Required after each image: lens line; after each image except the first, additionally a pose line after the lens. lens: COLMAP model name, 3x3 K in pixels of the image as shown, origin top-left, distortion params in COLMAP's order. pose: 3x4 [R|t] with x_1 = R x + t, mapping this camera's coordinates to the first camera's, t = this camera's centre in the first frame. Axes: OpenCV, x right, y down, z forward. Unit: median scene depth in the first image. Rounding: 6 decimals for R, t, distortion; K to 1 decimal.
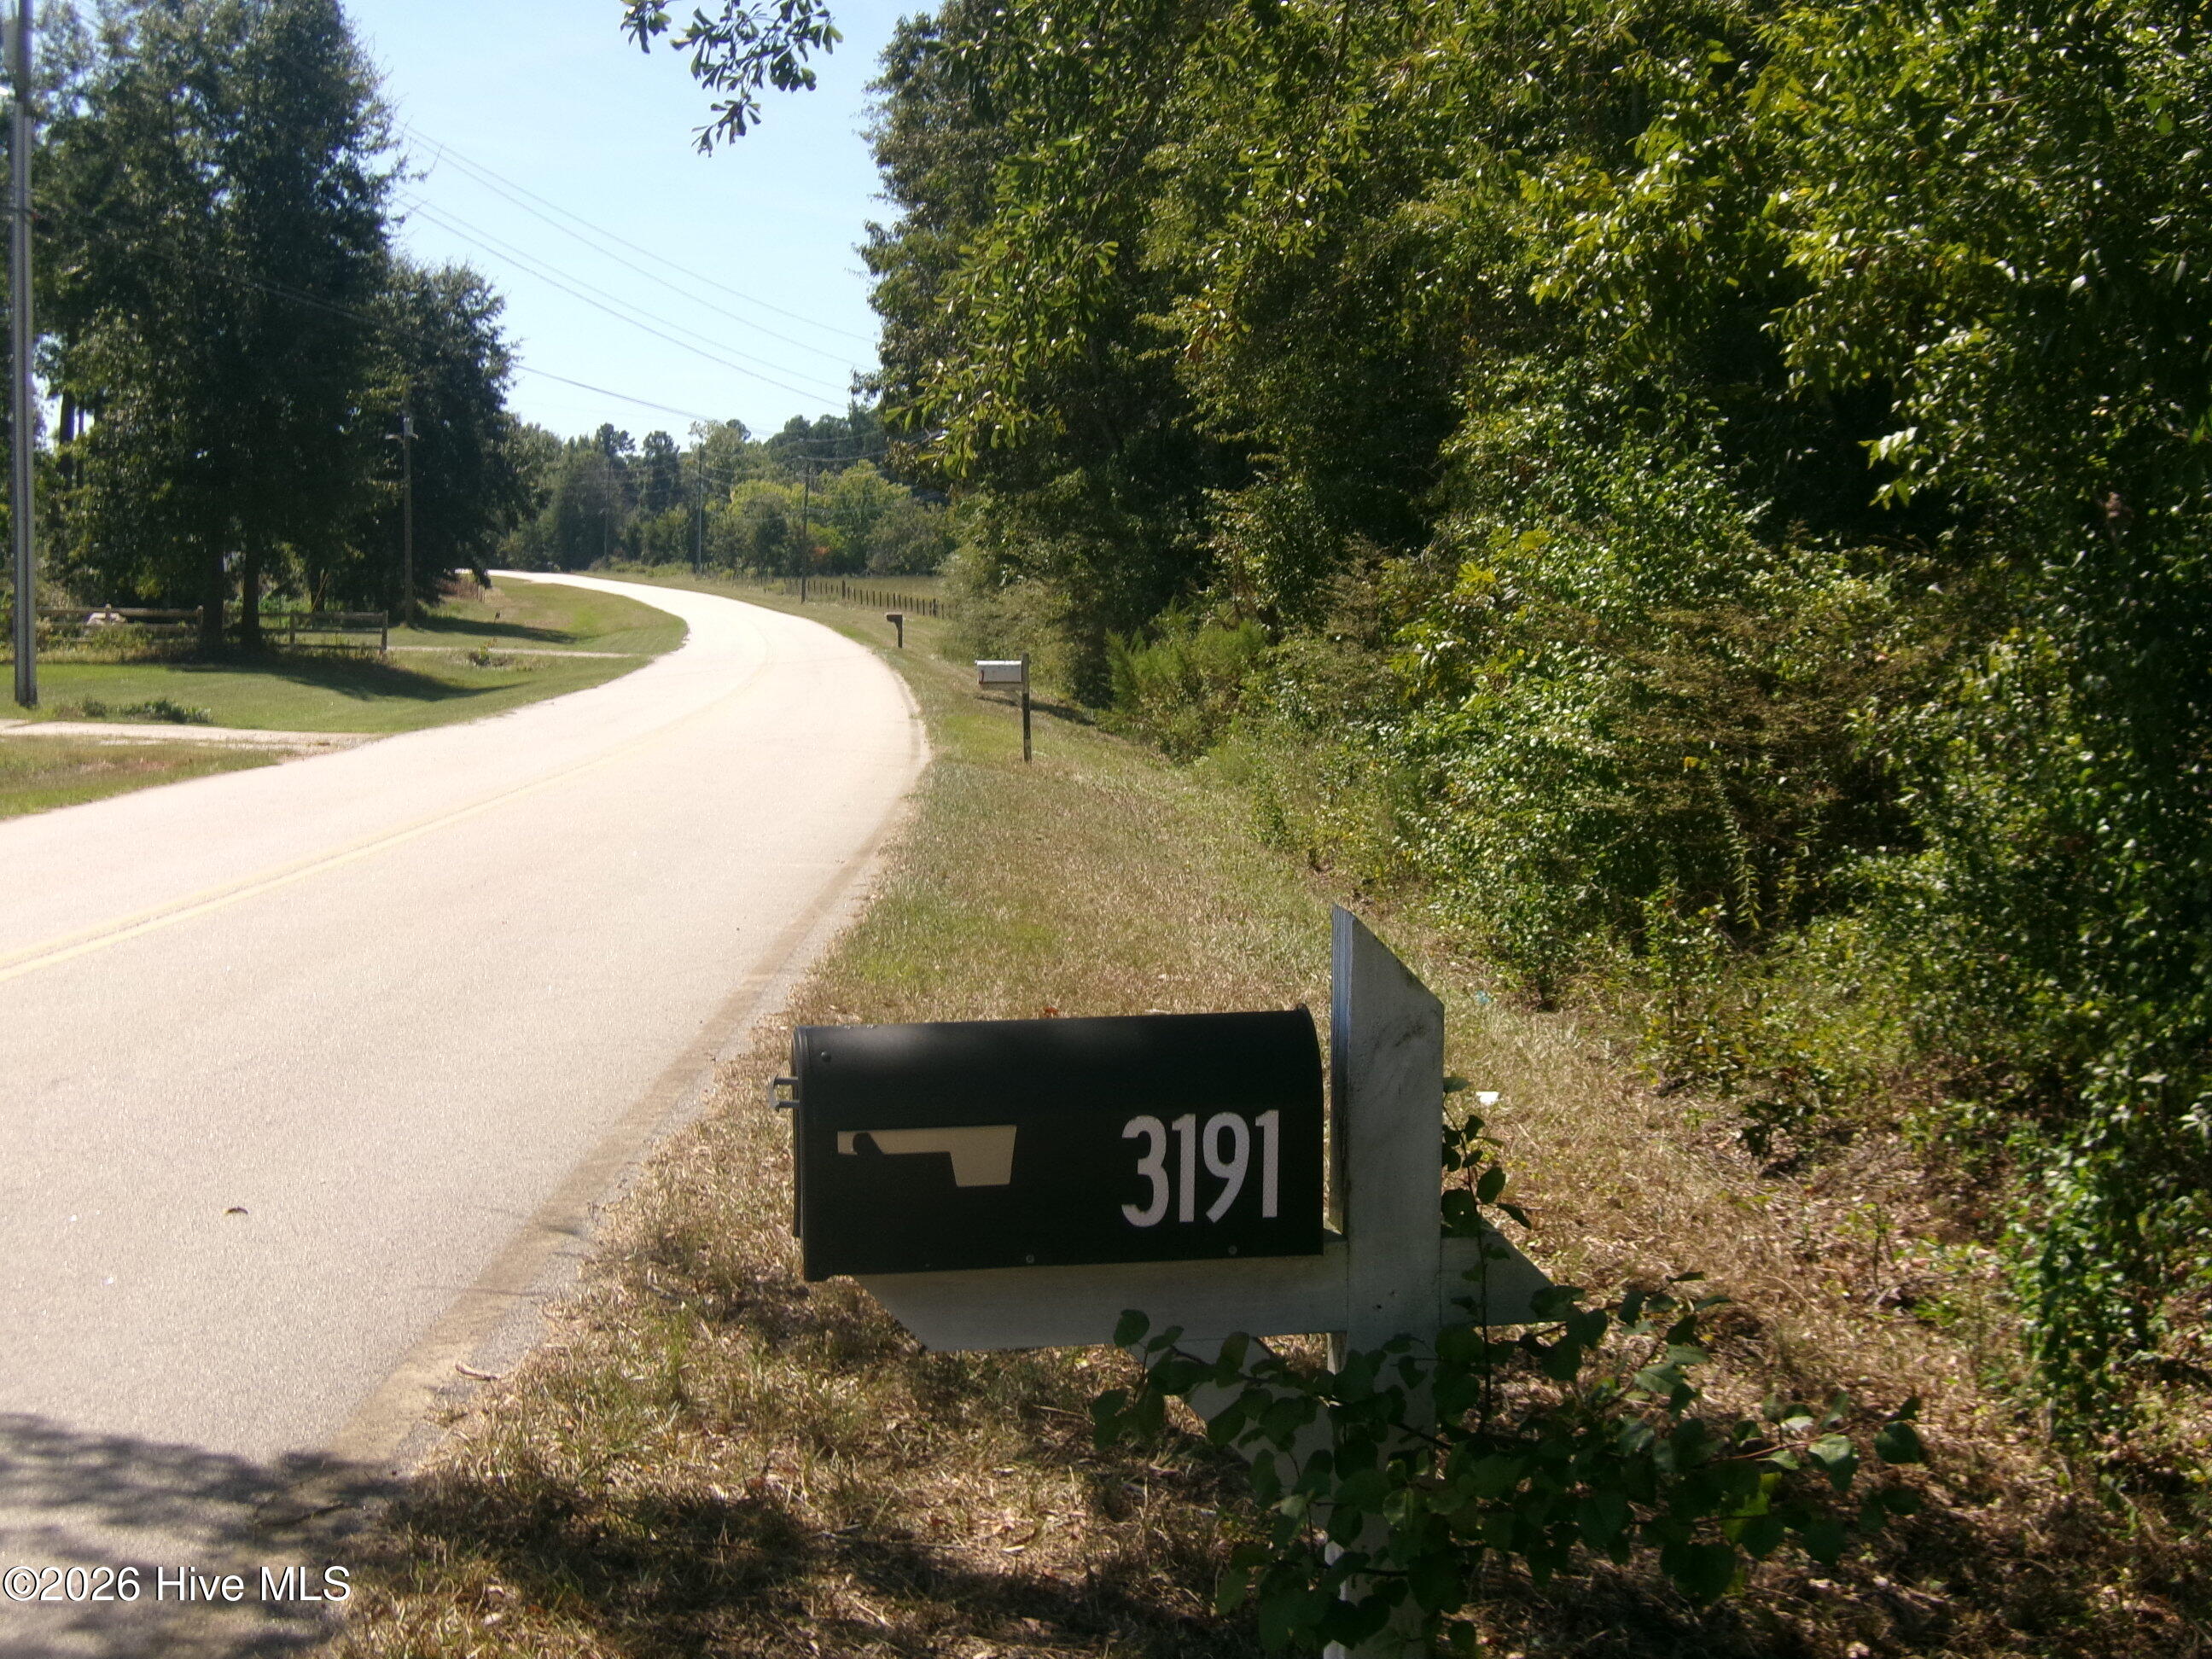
lens RADIAL K [[3377.4, 0, 1107.6], [0, 3377.4, 752.2], [0, 0, 1]] dist [-0.105443, -0.001744]
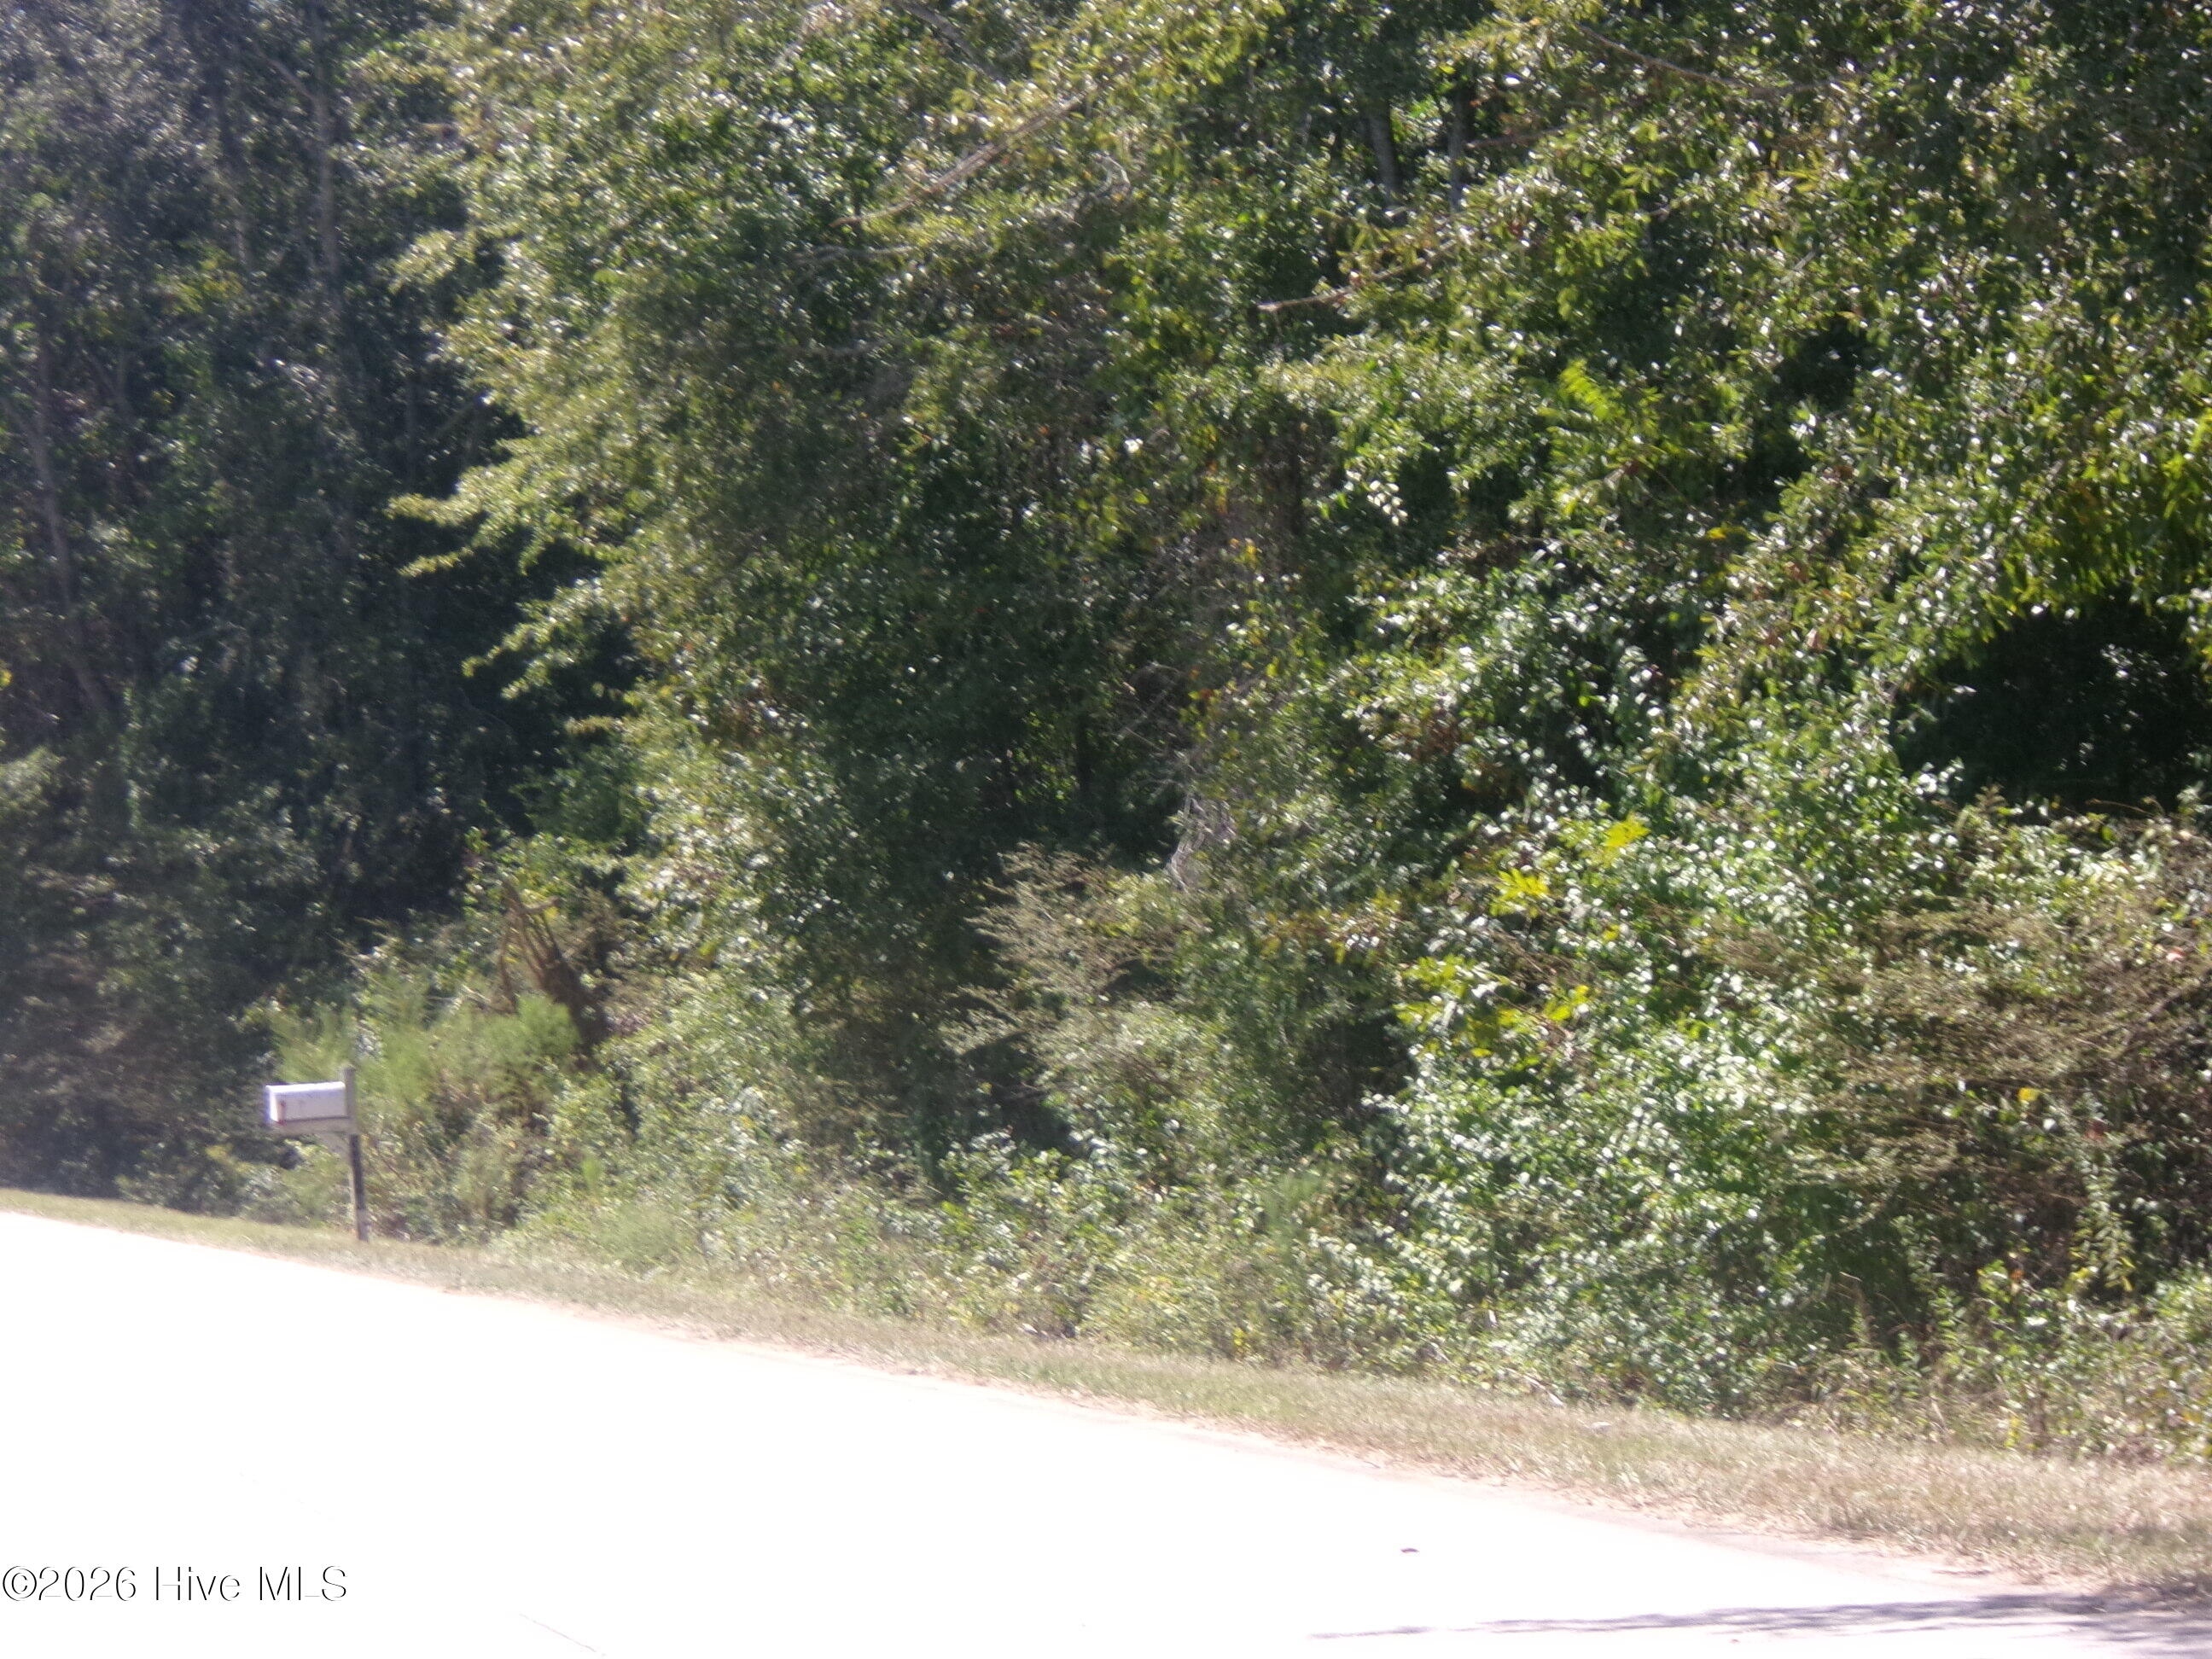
lens RADIAL K [[6623.1, 0, 1106.0], [0, 6623.1, 829.5], [0, 0, 1]] dist [-0.265622, -0.582418]
pose [[0.972756, -0.065725, 0.222321, -0.391124], [0.079547, 0.995379, -0.053787, 0.005999], [-0.217758, 0.070007, 0.973489, -0.495507]]
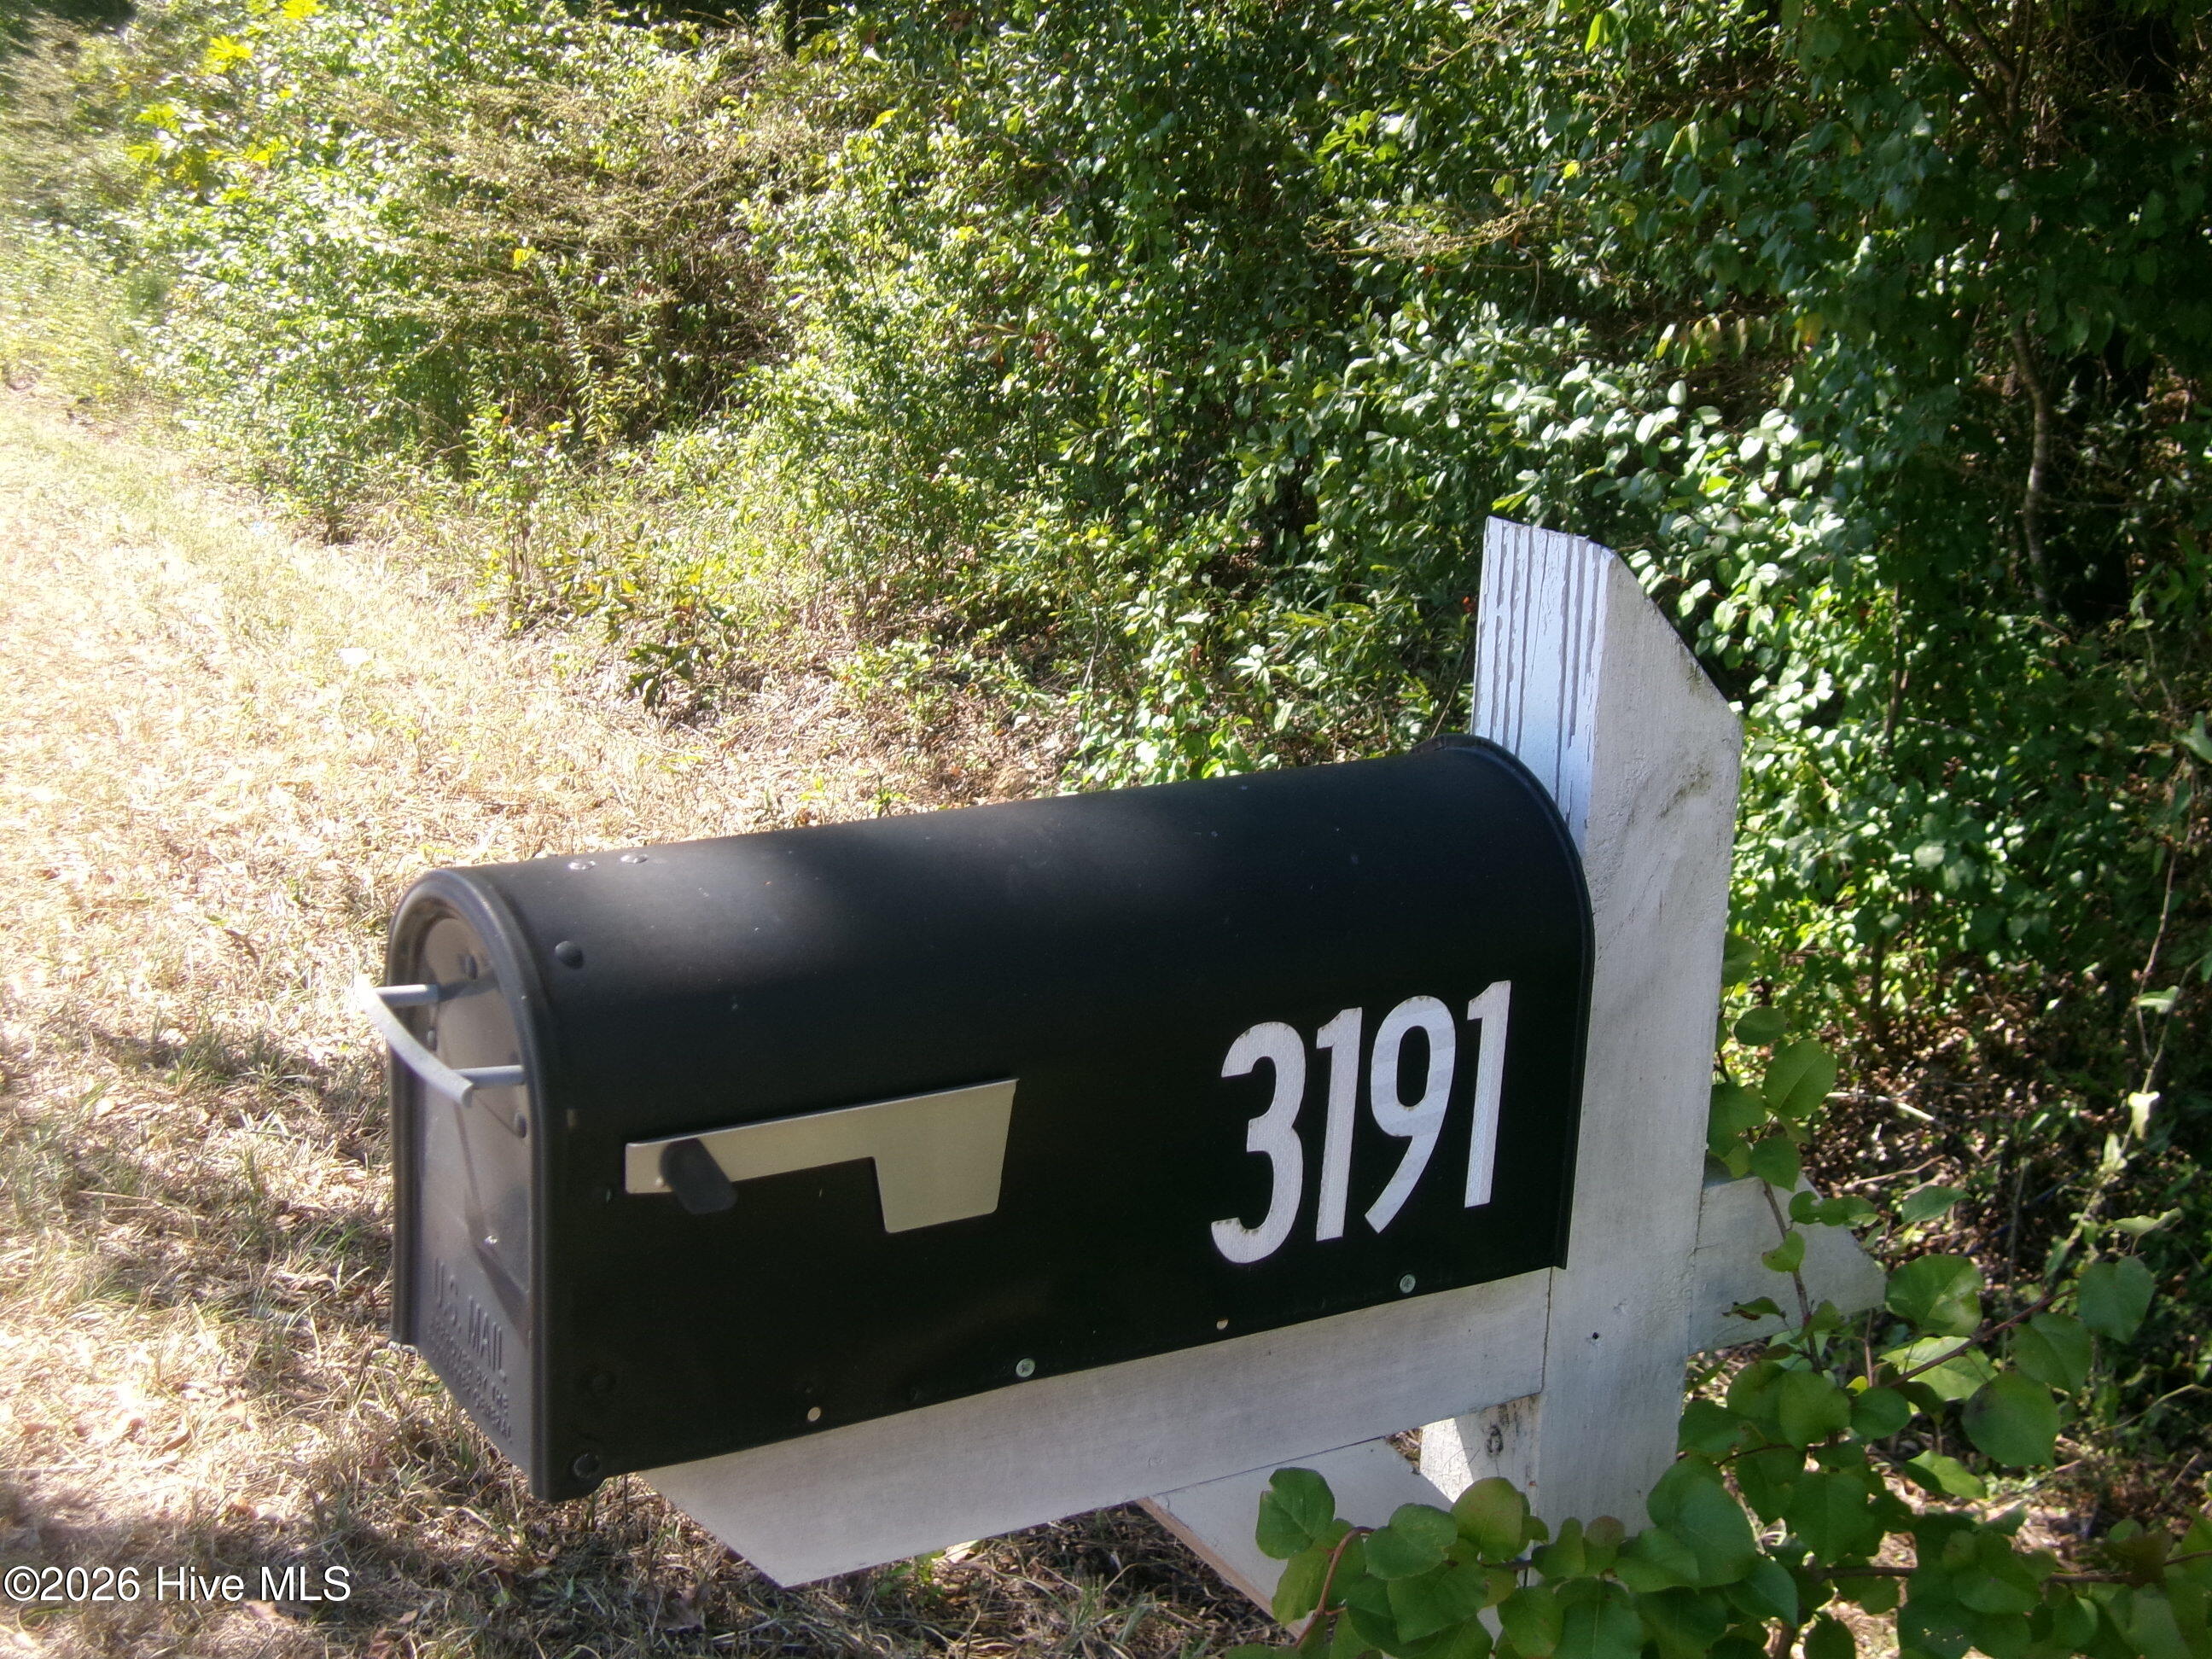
lens RADIAL K [[3377.4, 0, 1107.6], [0, 3377.4, 752.2], [0, 0, 1]] dist [-0.105443, -0.001744]
pose [[0.920224, -0.056644, 0.387272, -0.035874], [-0.000662, 0.989245, 0.146264, 0.001630], [-0.391392, -0.134852, 0.910289, 0.123556]]
